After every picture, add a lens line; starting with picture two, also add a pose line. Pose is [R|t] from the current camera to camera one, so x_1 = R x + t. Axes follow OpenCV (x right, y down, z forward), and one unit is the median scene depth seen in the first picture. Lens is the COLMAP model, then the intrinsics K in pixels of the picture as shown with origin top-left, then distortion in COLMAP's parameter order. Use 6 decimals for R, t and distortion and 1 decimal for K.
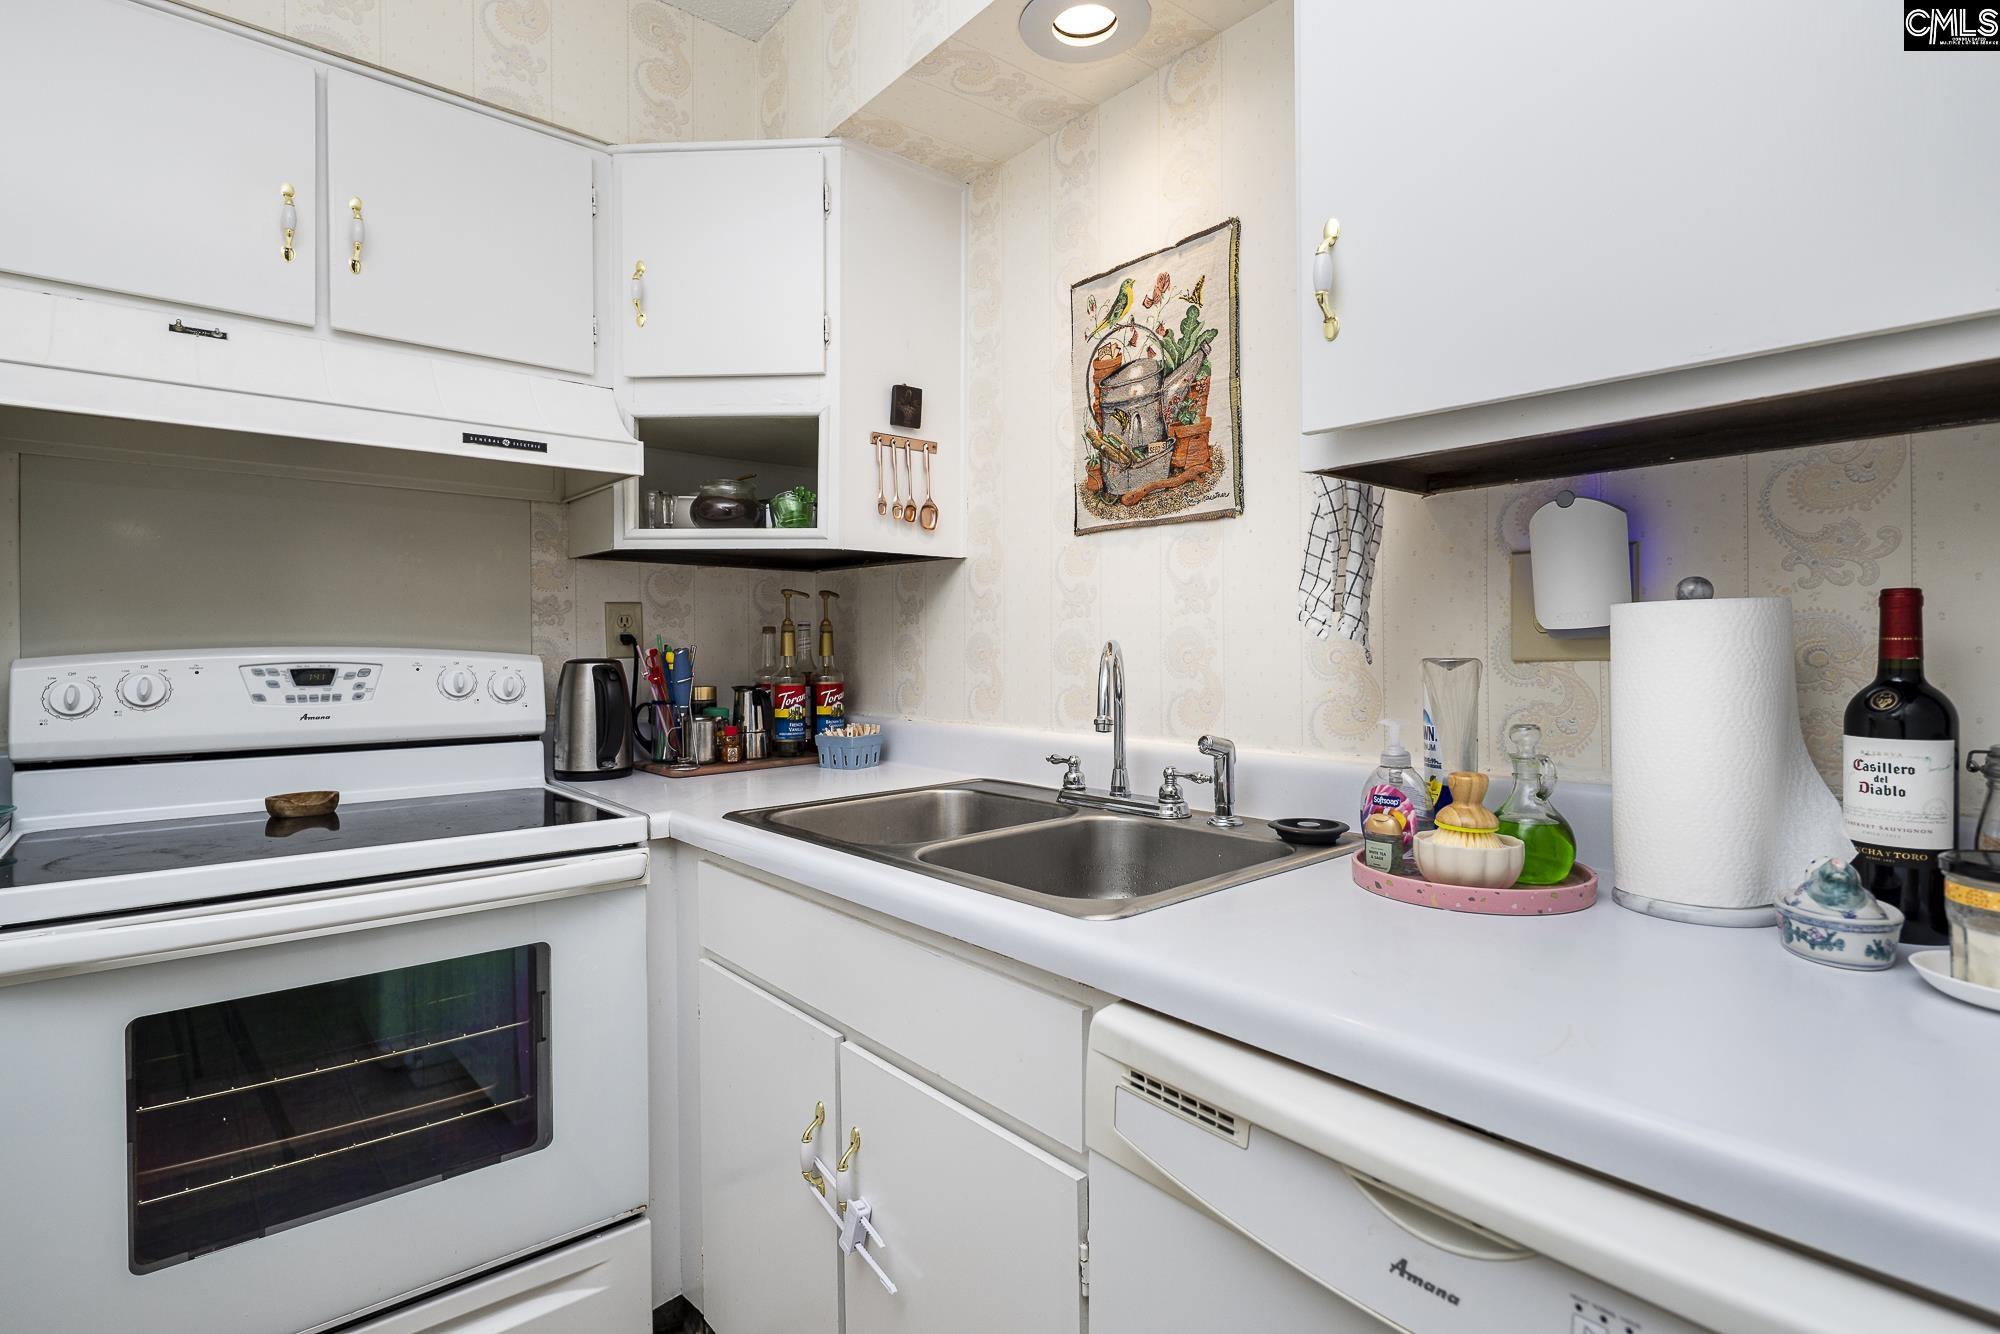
lens RADIAL K [[974.4, 0, 1001.6], [0, 974.4, 653.2], [0, 0, 1]] dist [0.003409, -0.000988]
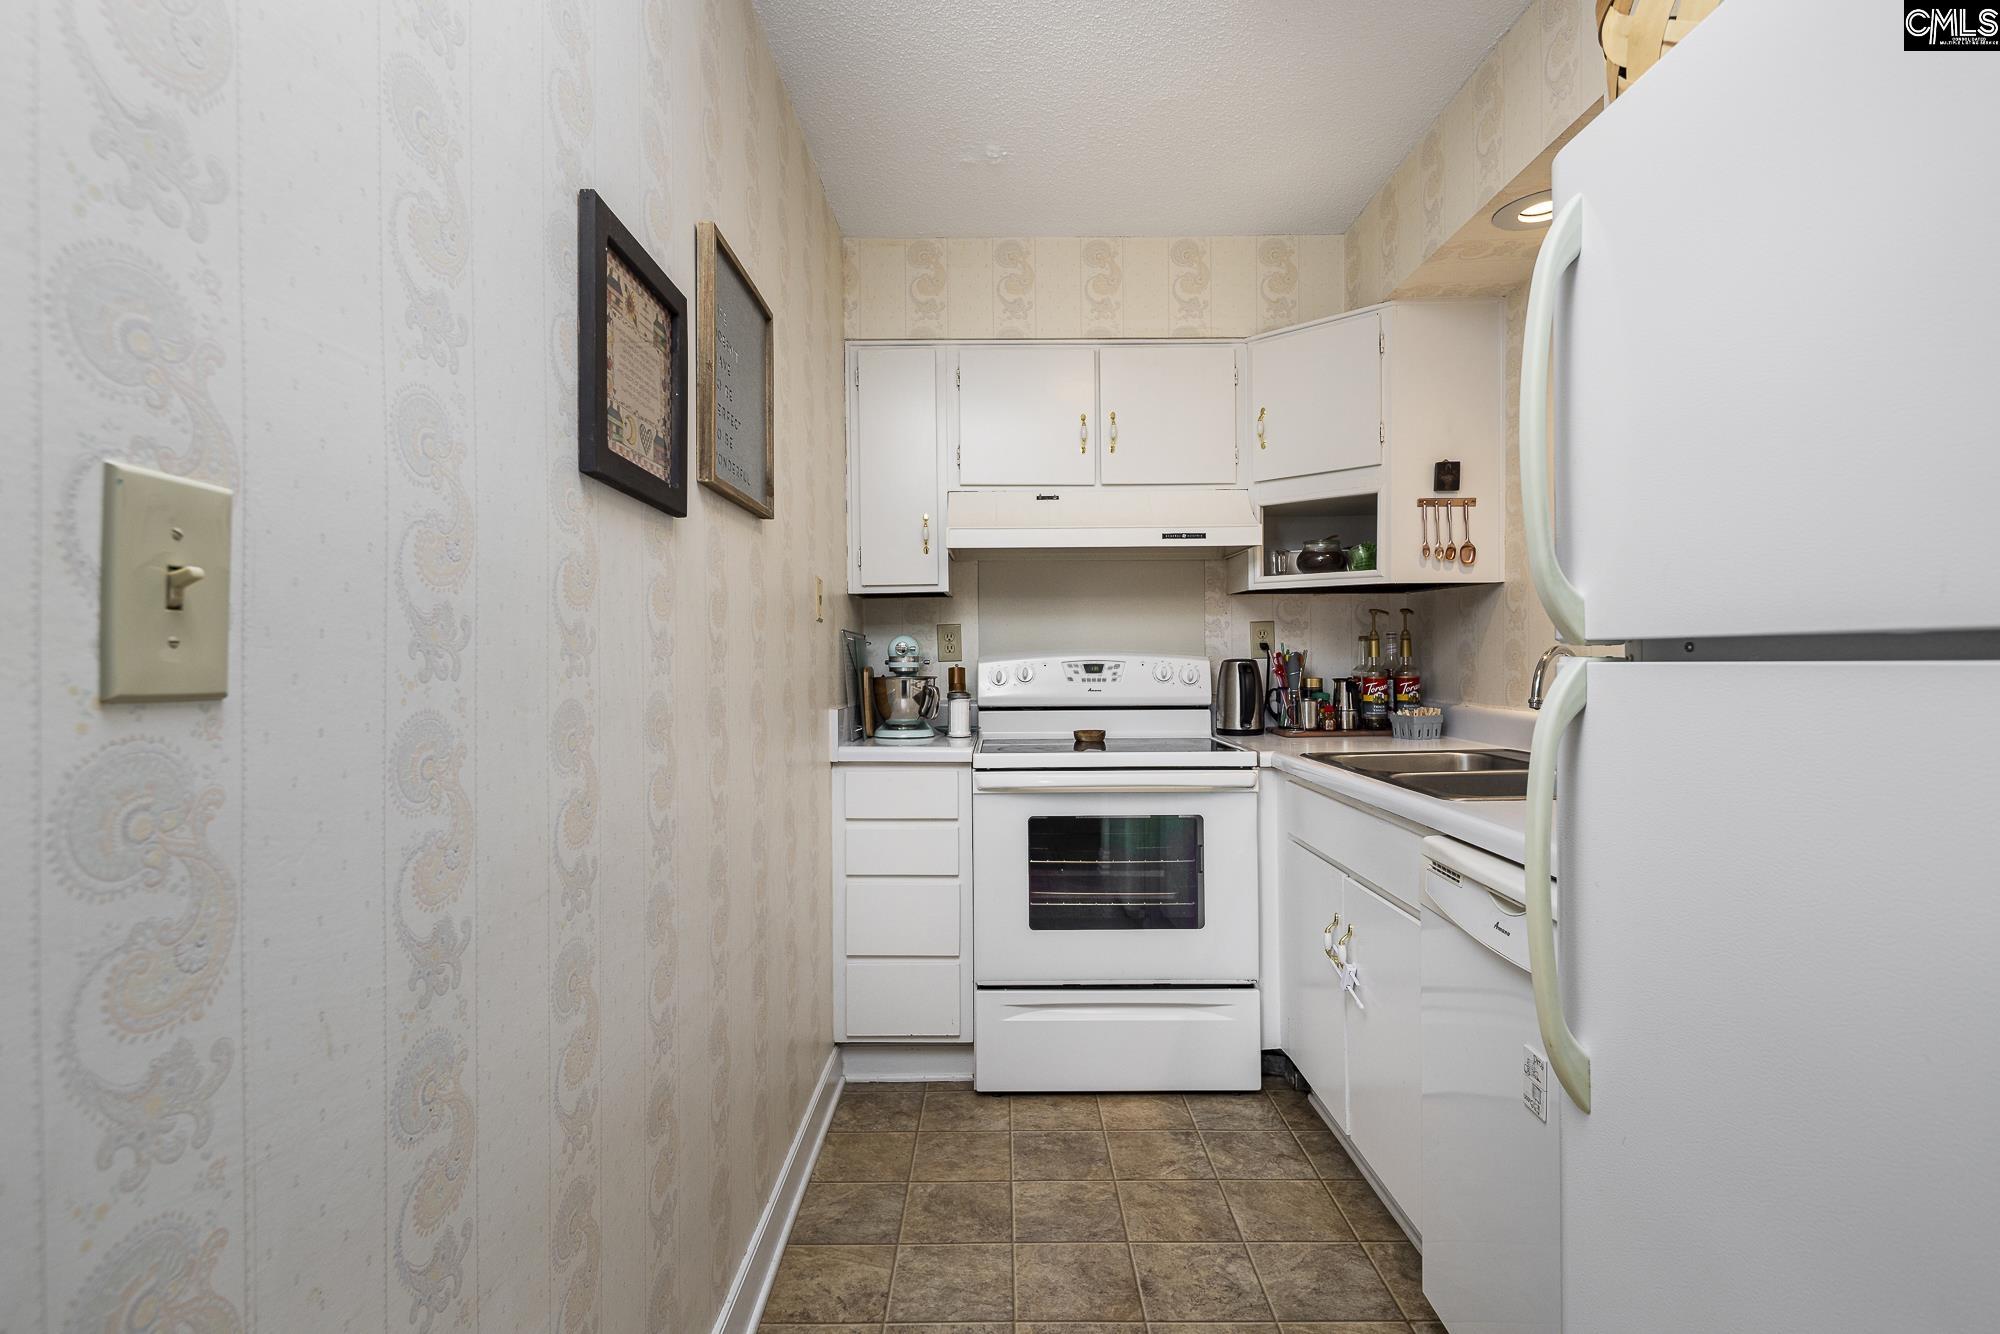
lens RADIAL K [[974.4, 0, 1001.6], [0, 974.4, 653.2], [0, 0, 1]] dist [0.003409, -0.000988]
pose [[0.764265, -0.003120, -0.644894, 0.309637], [0.001441, 0.999994, -0.003131, 0.000704], [0.644900, 0.001464, 0.764265, -0.460740]]
